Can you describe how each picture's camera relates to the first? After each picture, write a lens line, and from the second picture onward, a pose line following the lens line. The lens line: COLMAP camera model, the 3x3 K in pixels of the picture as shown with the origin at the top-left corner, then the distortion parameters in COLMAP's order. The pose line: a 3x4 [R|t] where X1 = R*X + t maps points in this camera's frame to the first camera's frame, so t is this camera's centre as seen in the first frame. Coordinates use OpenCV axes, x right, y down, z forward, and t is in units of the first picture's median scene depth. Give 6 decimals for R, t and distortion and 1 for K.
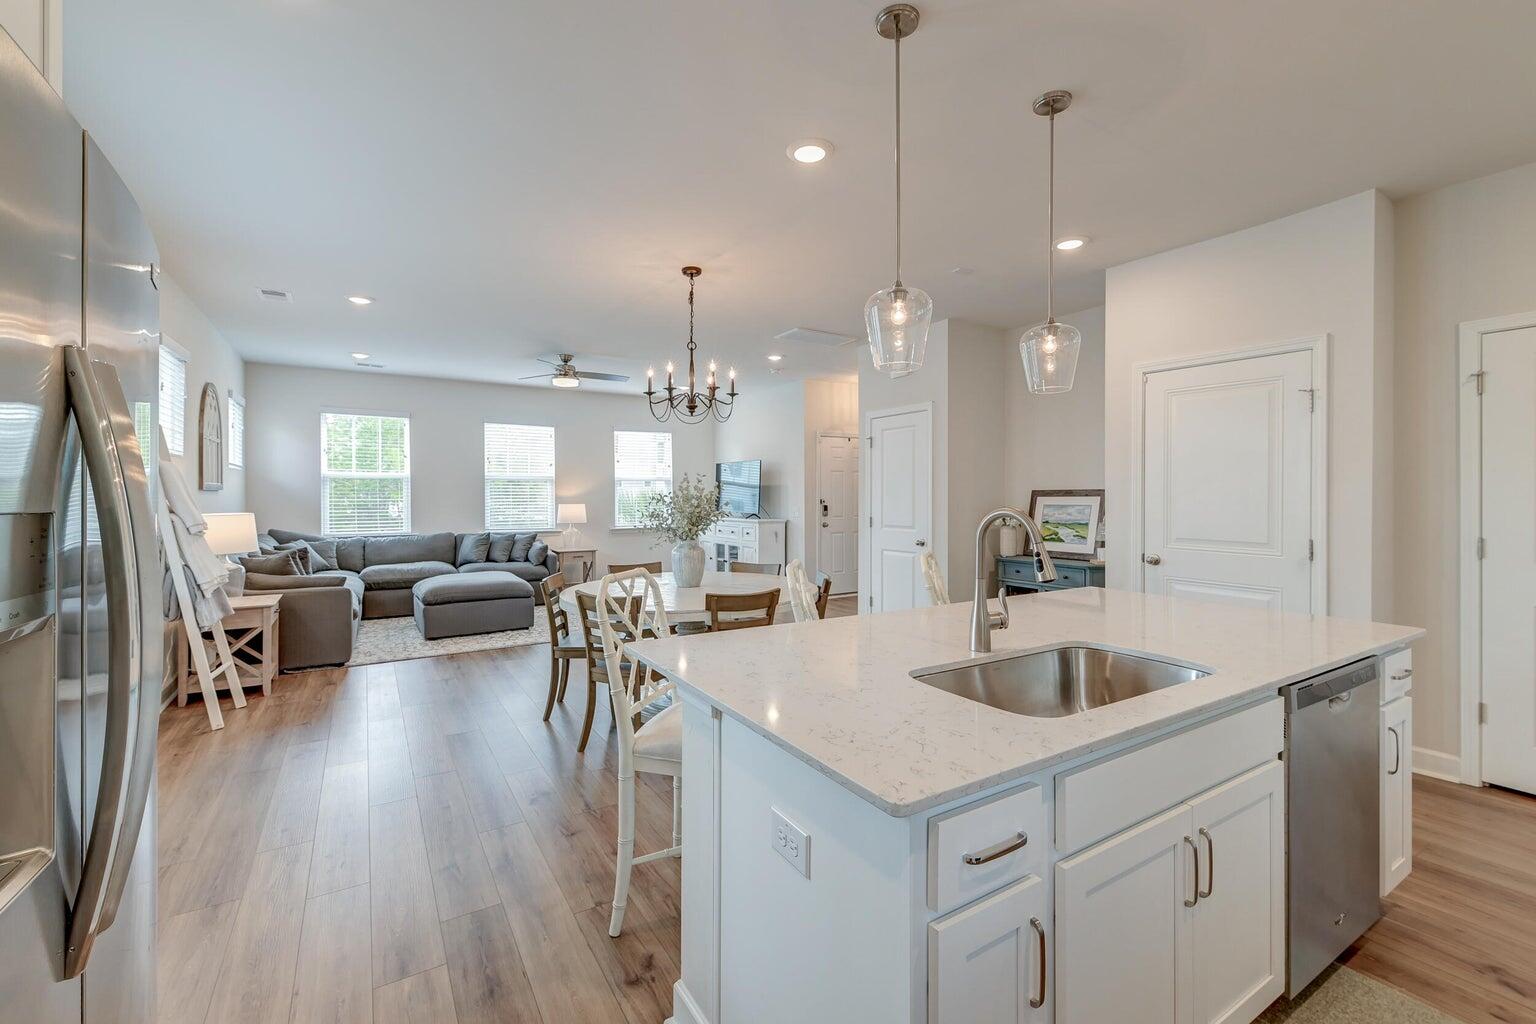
lens RADIAL K [[638.6, 0, 767.2], [0, 638.6, 494.8], [0, 0, 1]] dist [0.002011, 0.000085]
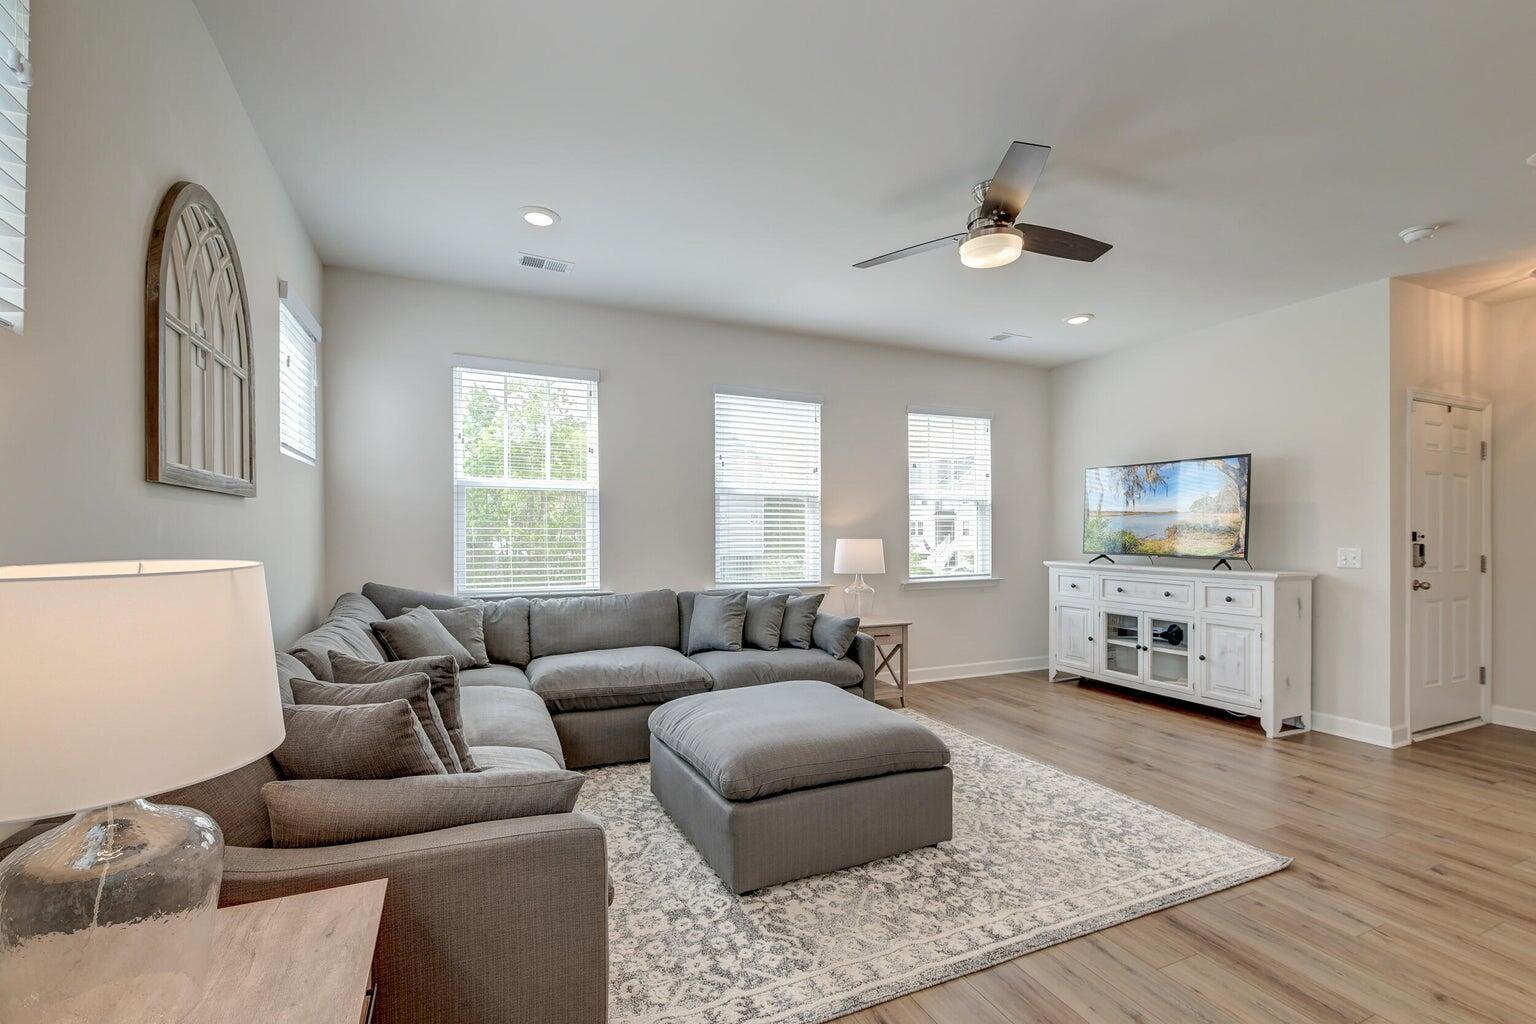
lens RADIAL K [[664.7, 0, 757.2], [0, 664.7, 534.9], [0, 0, 1]] dist [0.020020, -0.006197]
pose [[0.989700, 0.004801, -0.143078, -0.374322], [-0.004410, 0.999986, 0.003051, 0.011165], [0.143090, -0.002389, 0.989707, 0.493333]]
